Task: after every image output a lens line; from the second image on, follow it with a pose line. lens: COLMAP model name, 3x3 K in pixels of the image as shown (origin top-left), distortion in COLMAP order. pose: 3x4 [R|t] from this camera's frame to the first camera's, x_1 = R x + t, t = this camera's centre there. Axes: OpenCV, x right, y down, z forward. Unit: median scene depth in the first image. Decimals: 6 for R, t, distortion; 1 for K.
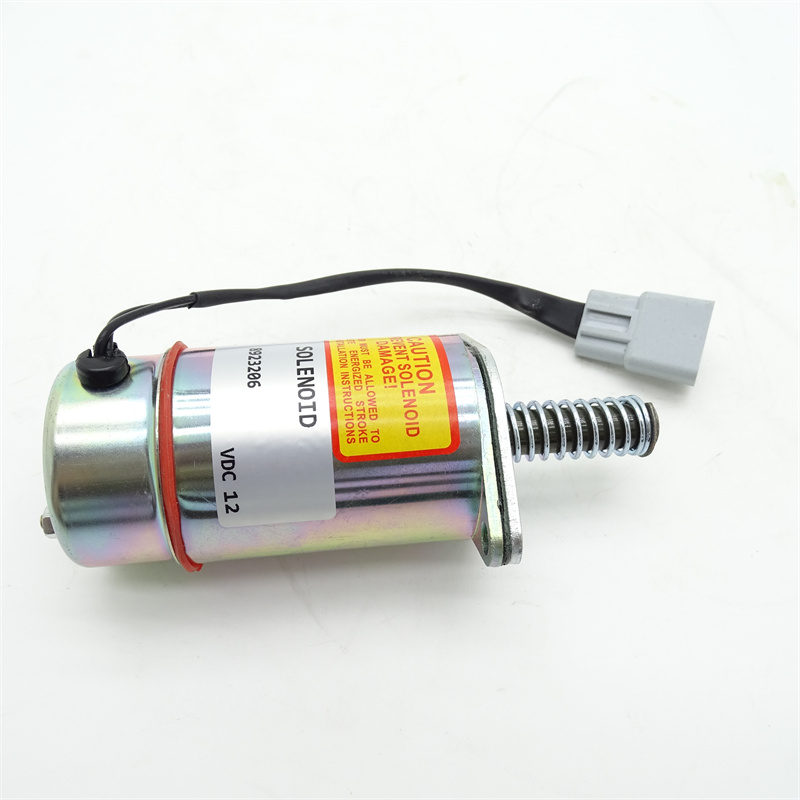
lens RADIAL K [[781.1, 0, 395.4], [0, 781.1, 397.4], [0, 0, 1]] dist [0.077842, 0.000000]
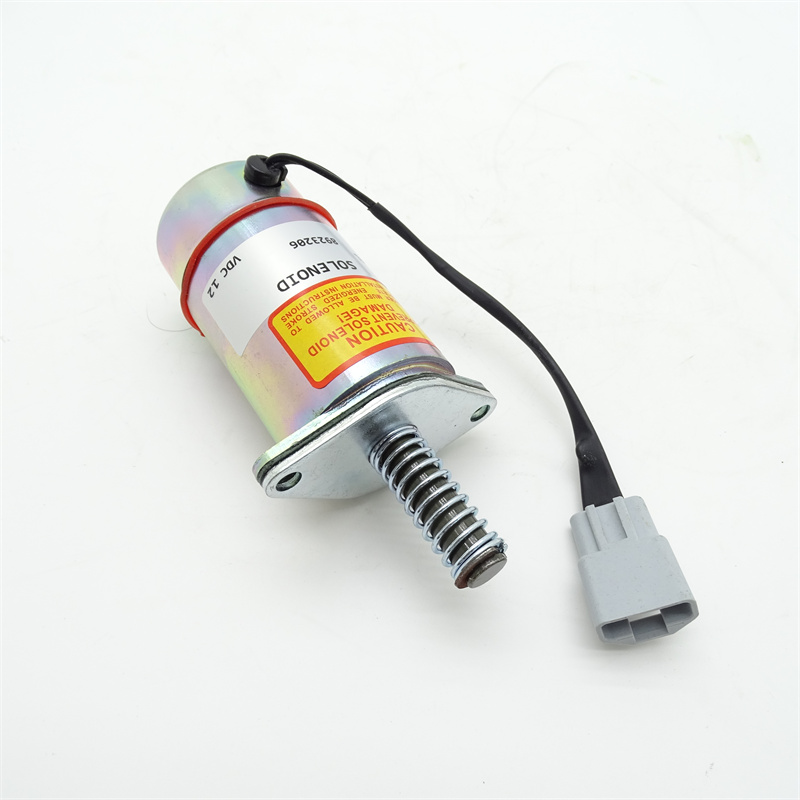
lens RADIAL K [[781.1, 0, 398.7], [0, 781.1, 399.9], [0, 0, 1]] dist [0.077842, 0.000000]
pose [[0.451902, 0.703715, -0.548242, 0.753985], [-0.759582, 0.625813, 0.177180, -0.209879], [0.467782, 0.336367, 0.817336, 0.127073]]
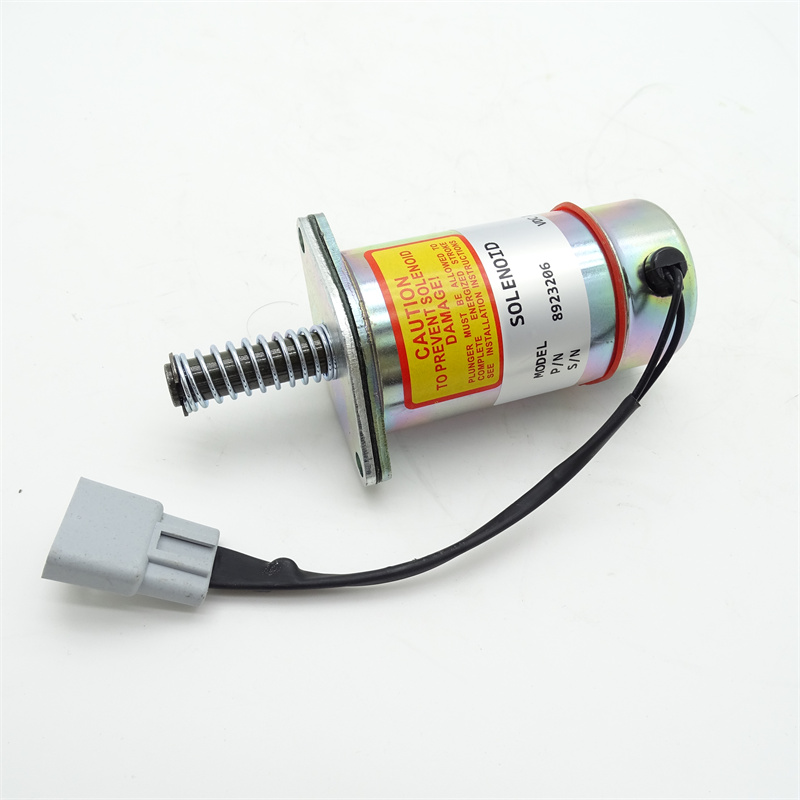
lens RADIAL K [[781.1, 0, 397.2], [0, 781.1, 398.7], [0, 0, 1]] dist [0.077842, 0.000000]
pose [[-0.962125, 0.097849, -0.254443, 0.349272], [-0.267252, -0.522669, 0.809563, -1.005030], [-0.053775, 0.846902, 0.529024, 0.546429]]
